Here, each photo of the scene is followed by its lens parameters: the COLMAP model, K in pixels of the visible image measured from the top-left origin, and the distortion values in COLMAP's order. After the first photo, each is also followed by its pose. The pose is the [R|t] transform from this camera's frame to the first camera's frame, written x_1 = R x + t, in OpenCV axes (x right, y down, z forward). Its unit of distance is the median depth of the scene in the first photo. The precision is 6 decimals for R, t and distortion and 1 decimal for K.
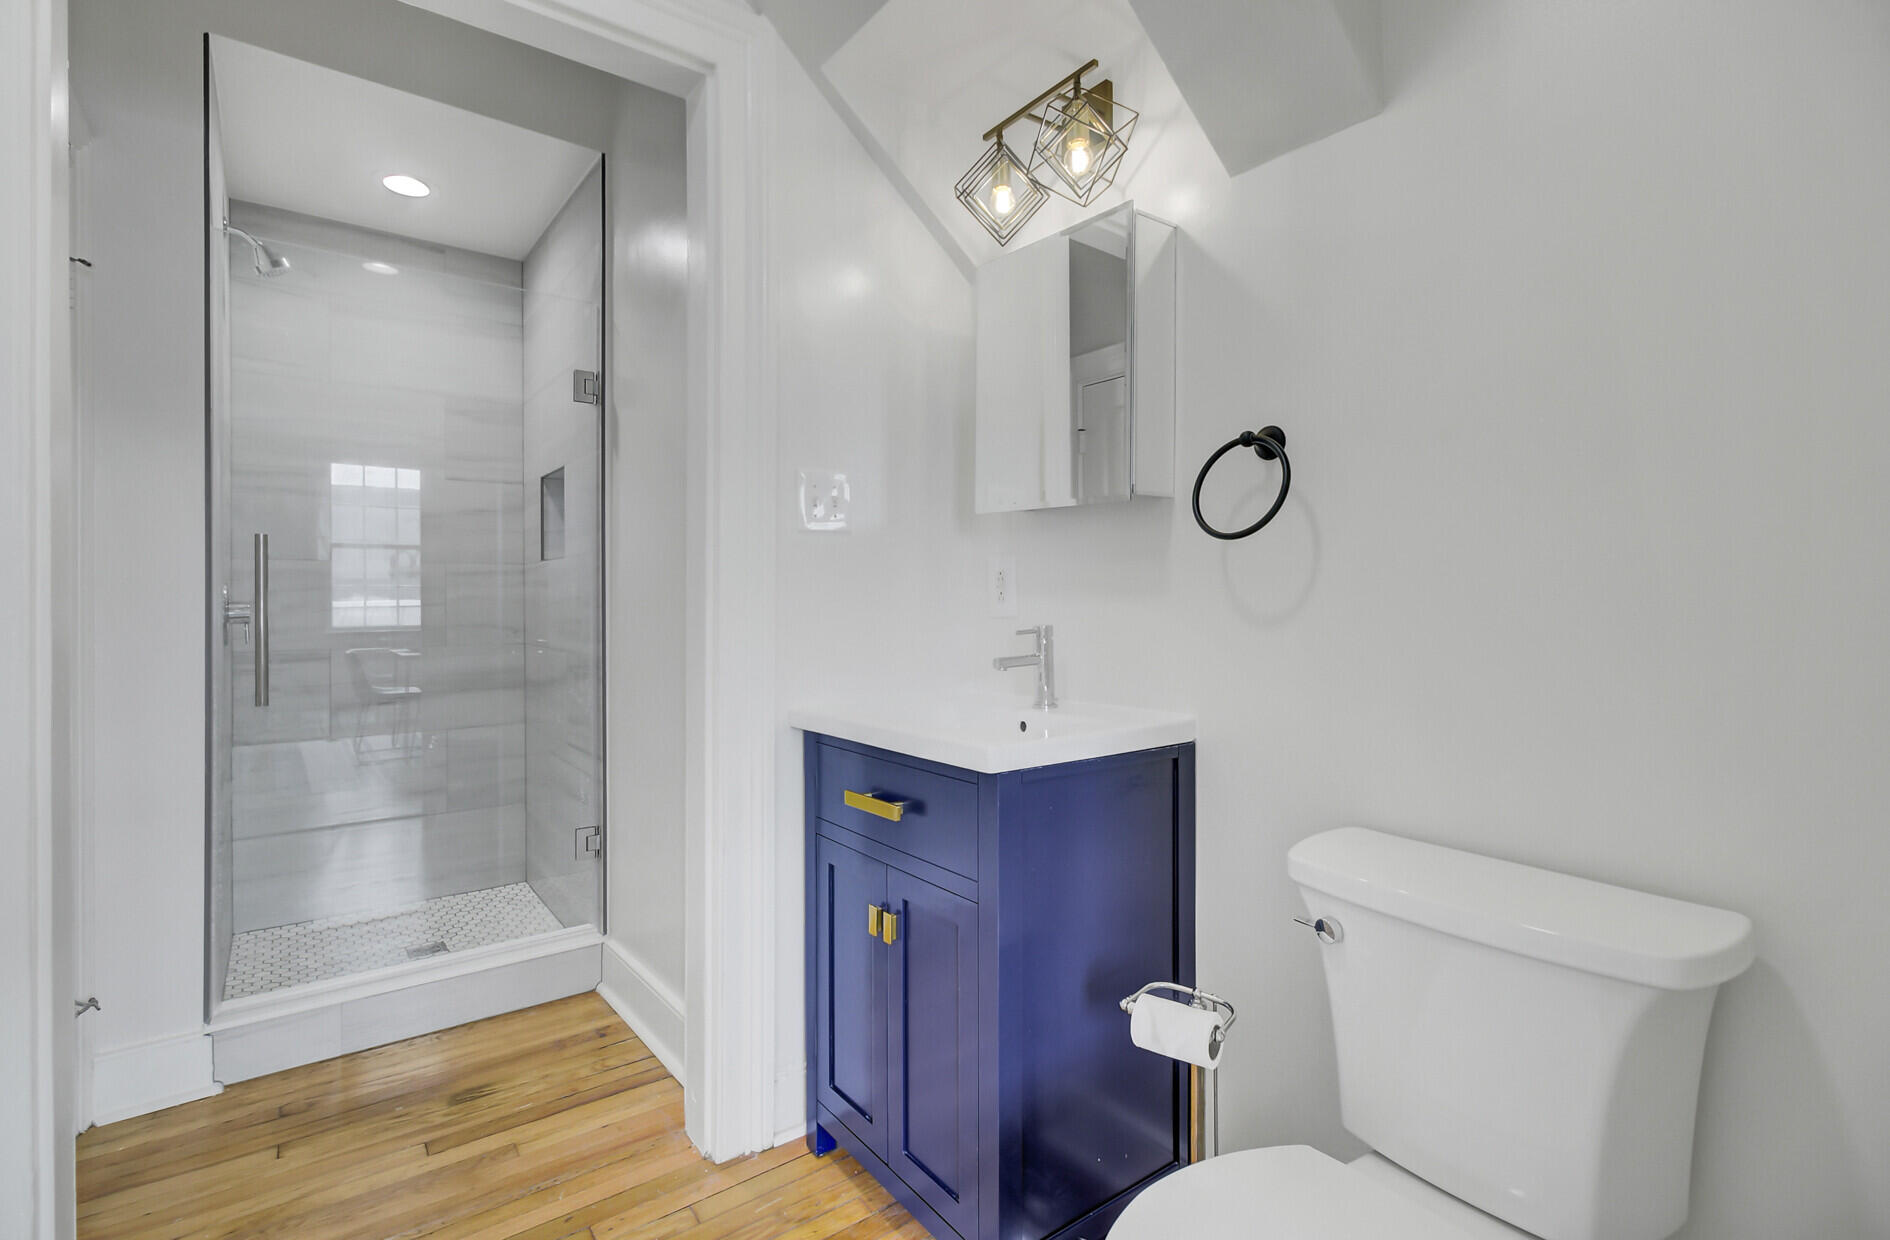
lens RADIAL K [[874.6, 0, 934.5], [0, 874.6, 604.2], [0, 0, 1]] dist [-0.003198, 0.001518]
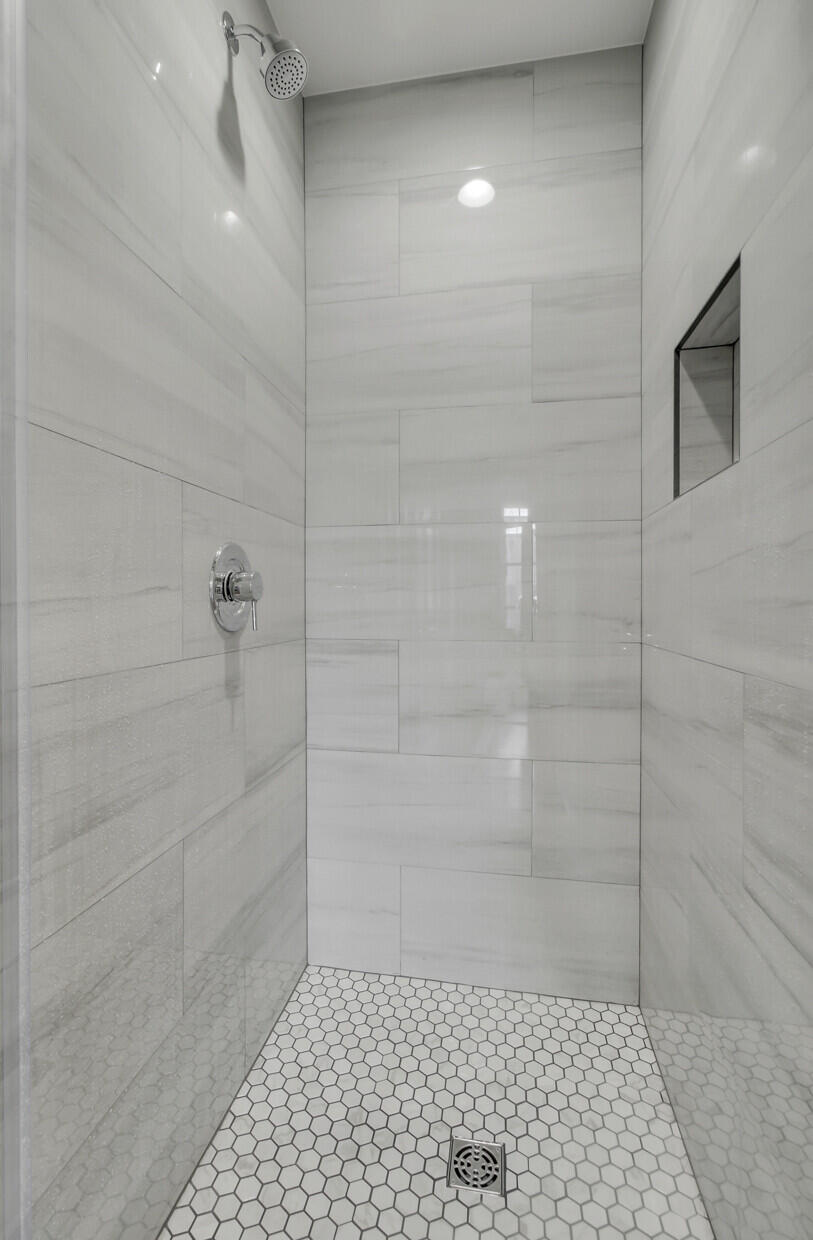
lens RADIAL K [[578.9, 0, 400.3], [0, 578.9, 614.7], [0, 0, 1]] dist [-0.006638, -0.000237]
pose [[0.689107, 0.011657, -0.724566, -0.315482], [-0.003840, 0.999915, 0.012435, 0.022475], [0.724649, -0.005787, 0.689094, 0.645068]]
